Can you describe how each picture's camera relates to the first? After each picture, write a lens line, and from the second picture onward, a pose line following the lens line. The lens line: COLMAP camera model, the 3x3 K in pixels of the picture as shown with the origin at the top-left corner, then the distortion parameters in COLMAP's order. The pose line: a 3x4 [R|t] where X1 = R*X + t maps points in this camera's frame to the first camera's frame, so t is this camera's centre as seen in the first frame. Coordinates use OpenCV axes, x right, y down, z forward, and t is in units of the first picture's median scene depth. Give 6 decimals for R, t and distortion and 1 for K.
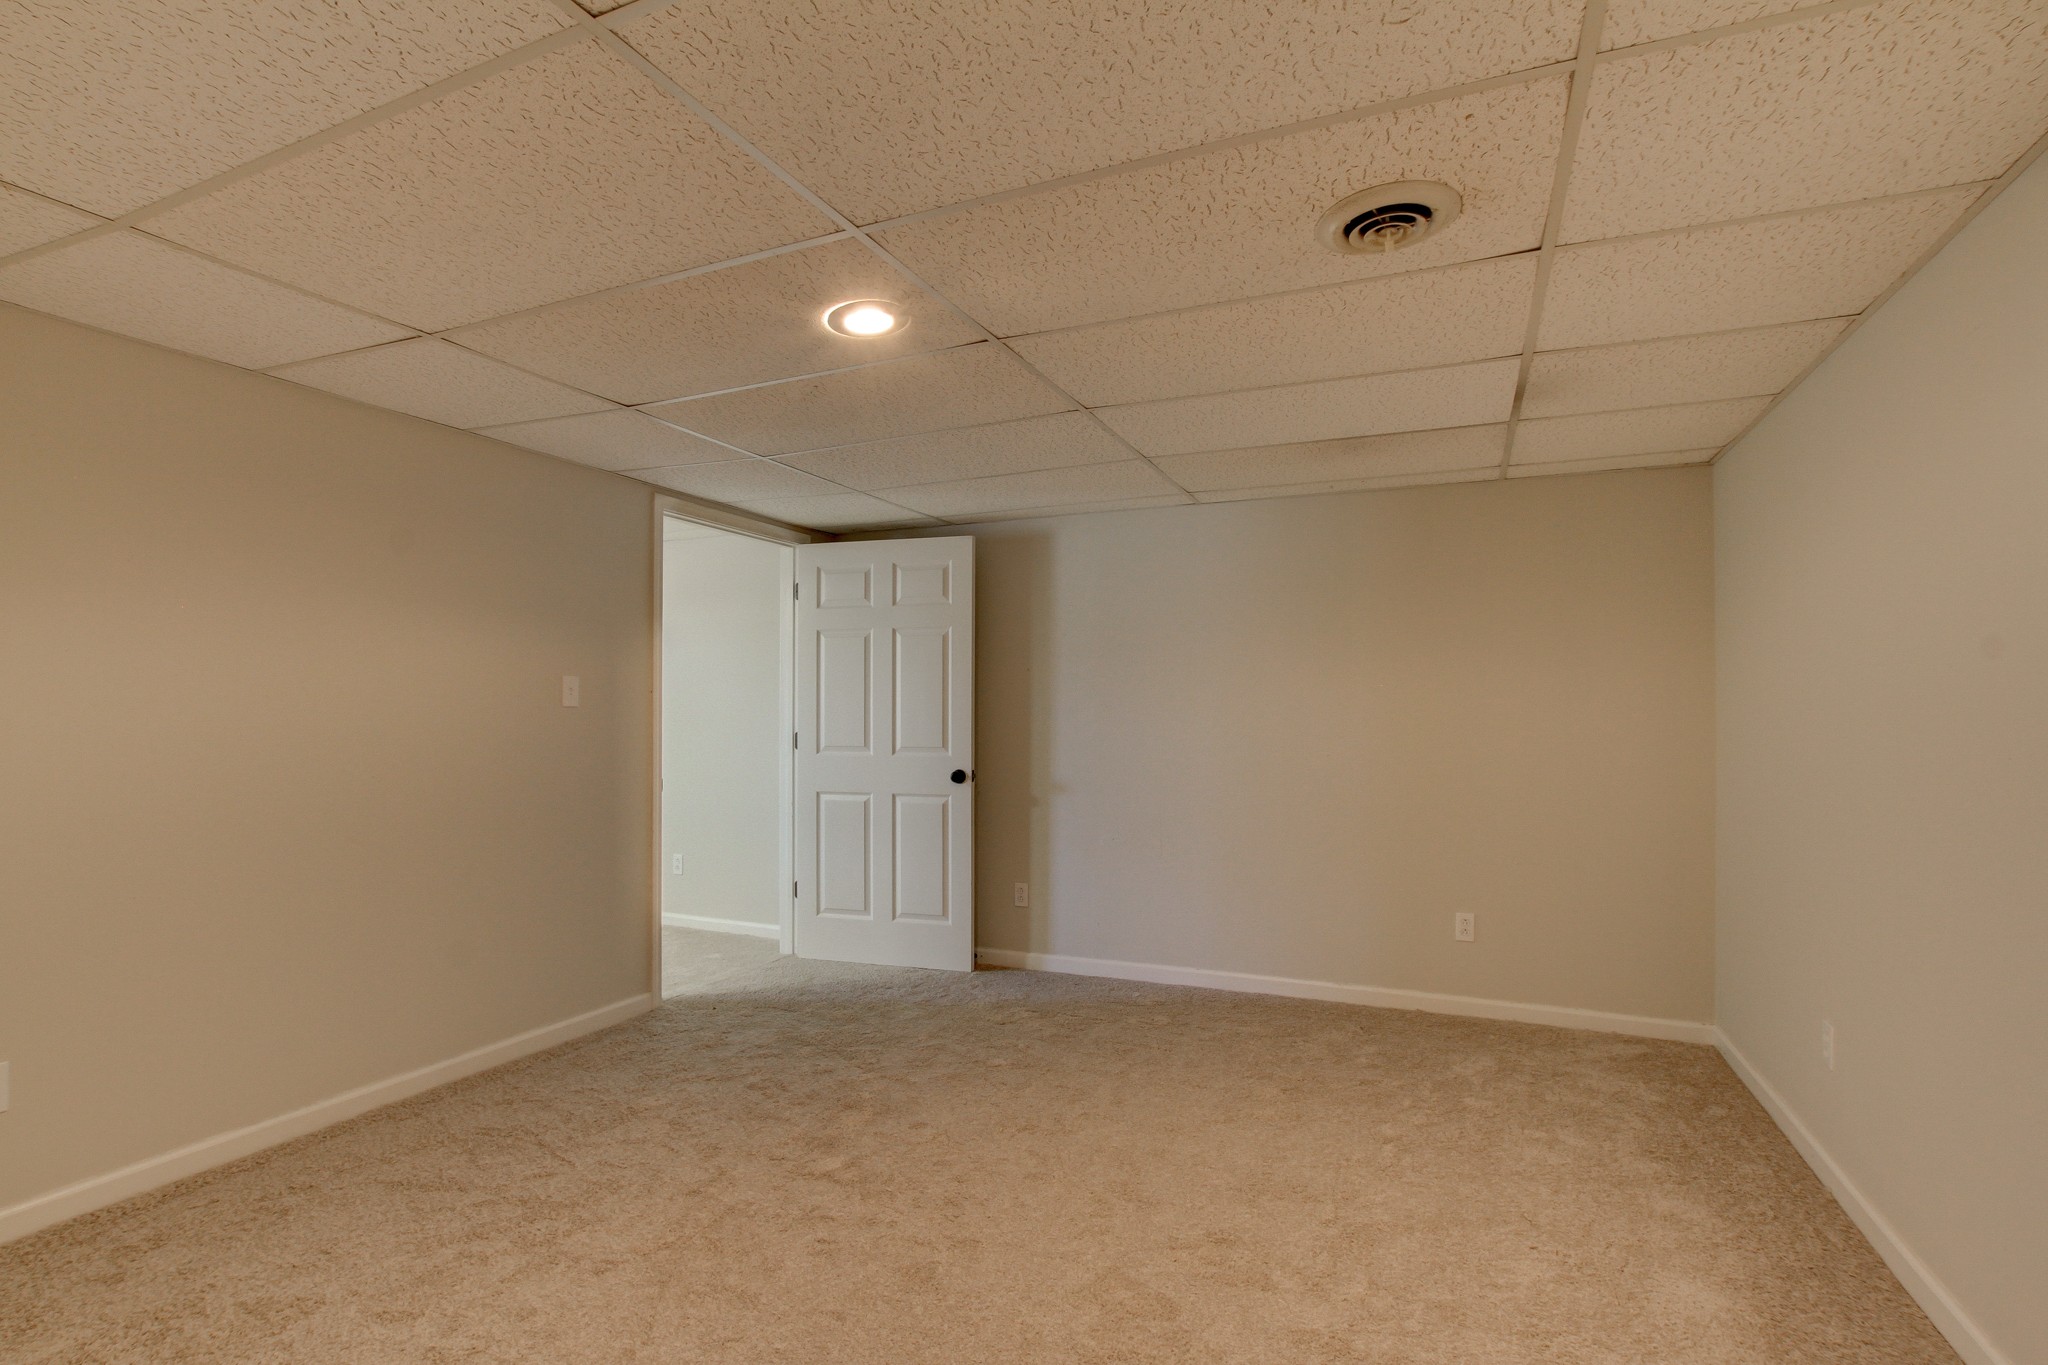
lens RADIAL K [[1012.4, 0, 1027.6], [0, 1012.4, 710.8], [0, 0, 1]] dist [-0.048291, 0.014779]
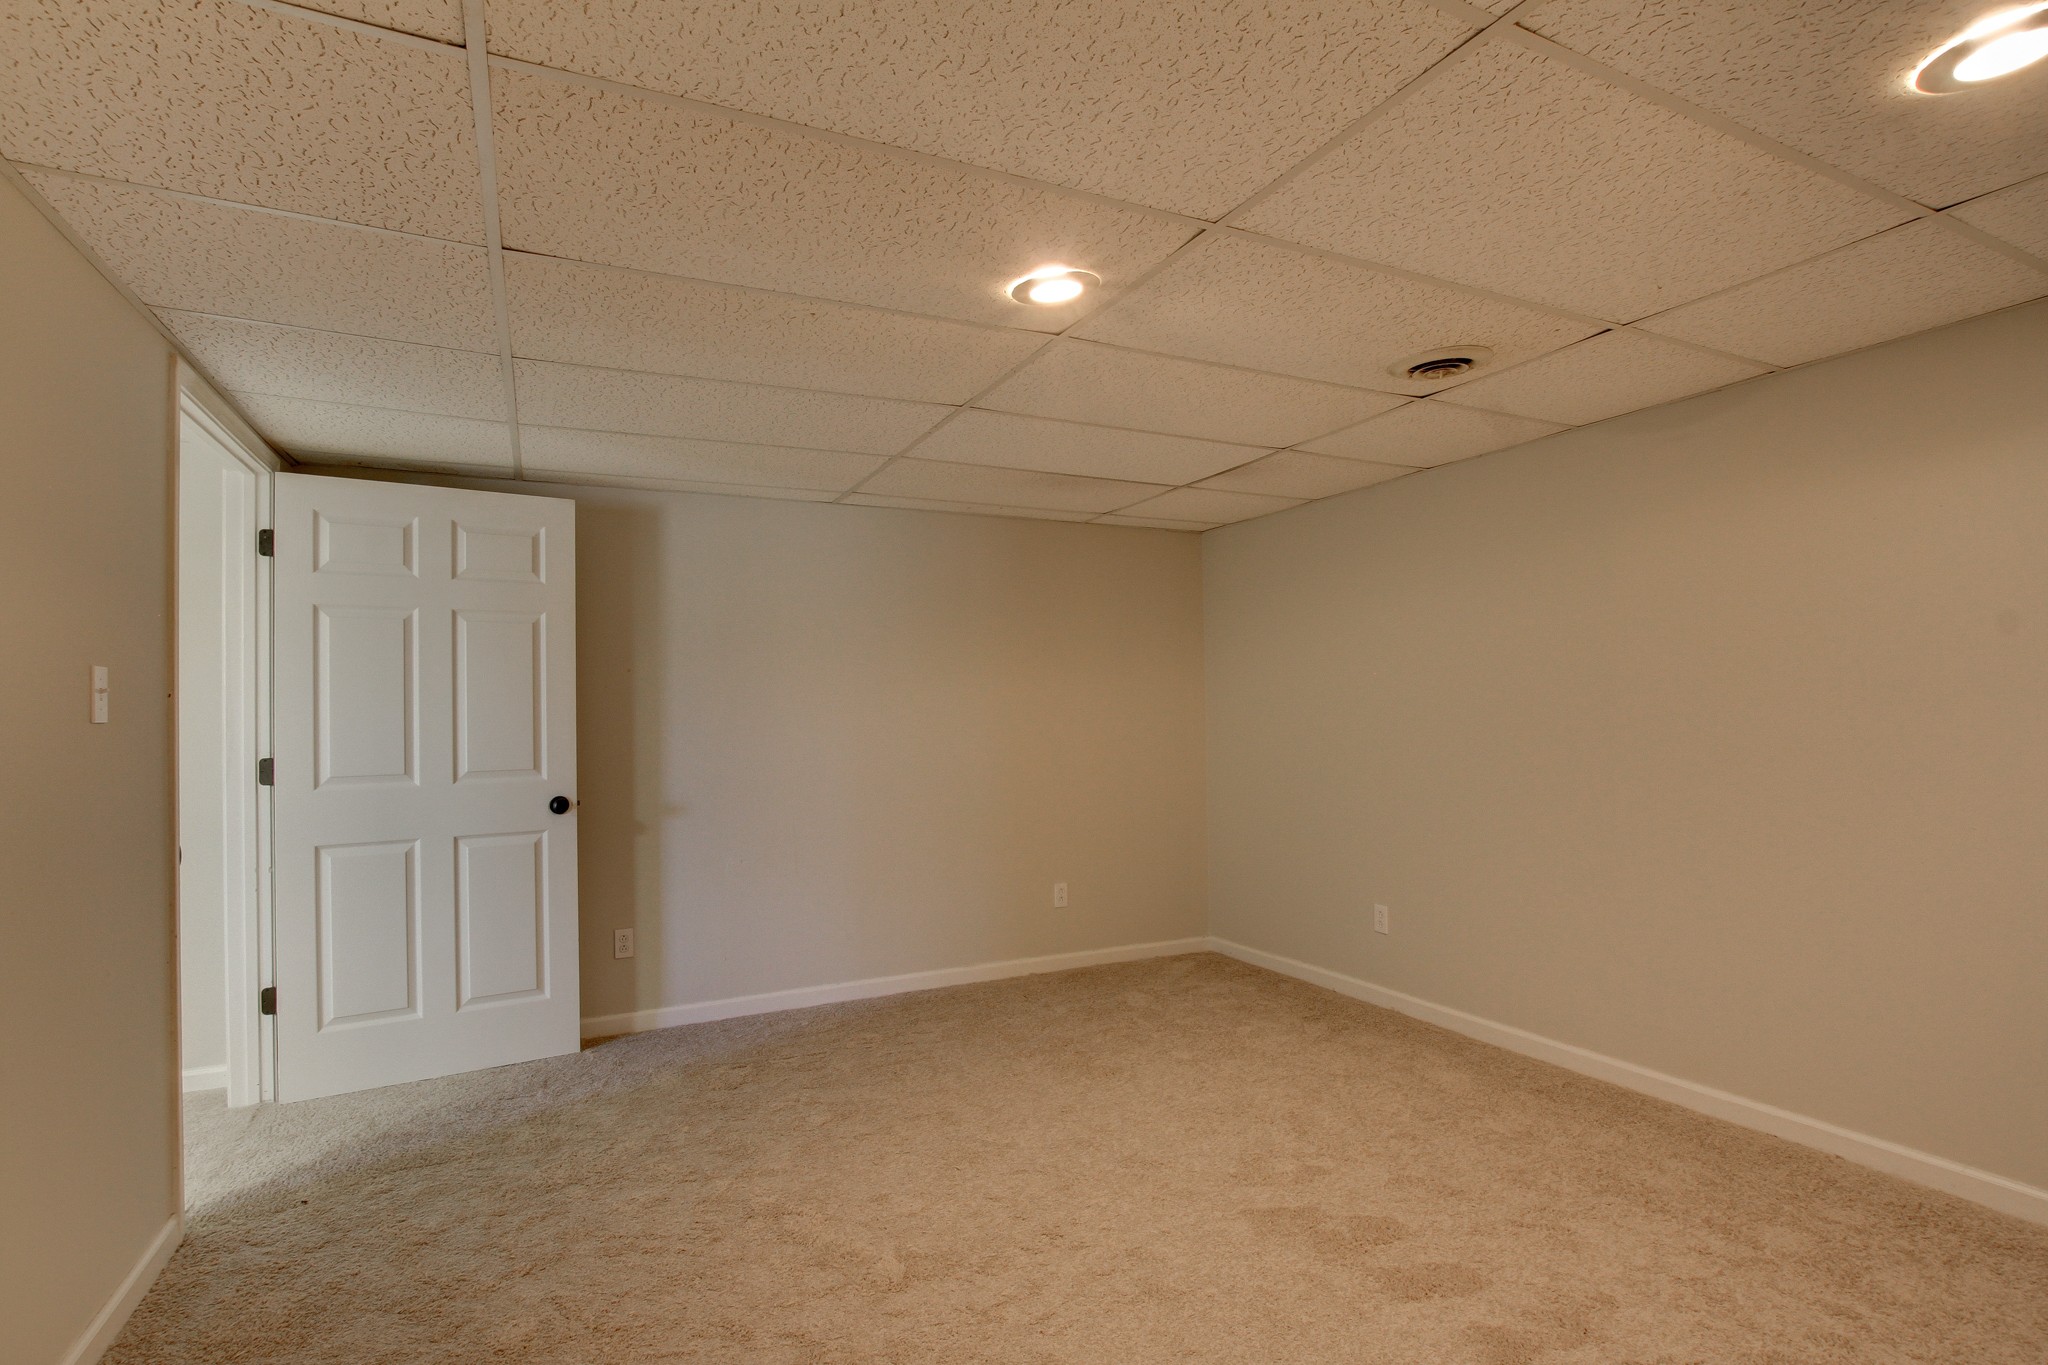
lens RADIAL K [[989.4, 0, 1129.8], [0, 989.4, 697.0], [0, 0, 1]] dist [-0.032377, -0.000078]
pose [[0.618809, 0.000446, 0.785541, -0.392839], [0.015774, 0.999791, -0.012994, -0.001555], [-0.785383, 0.020432, 0.618673, 0.188867]]
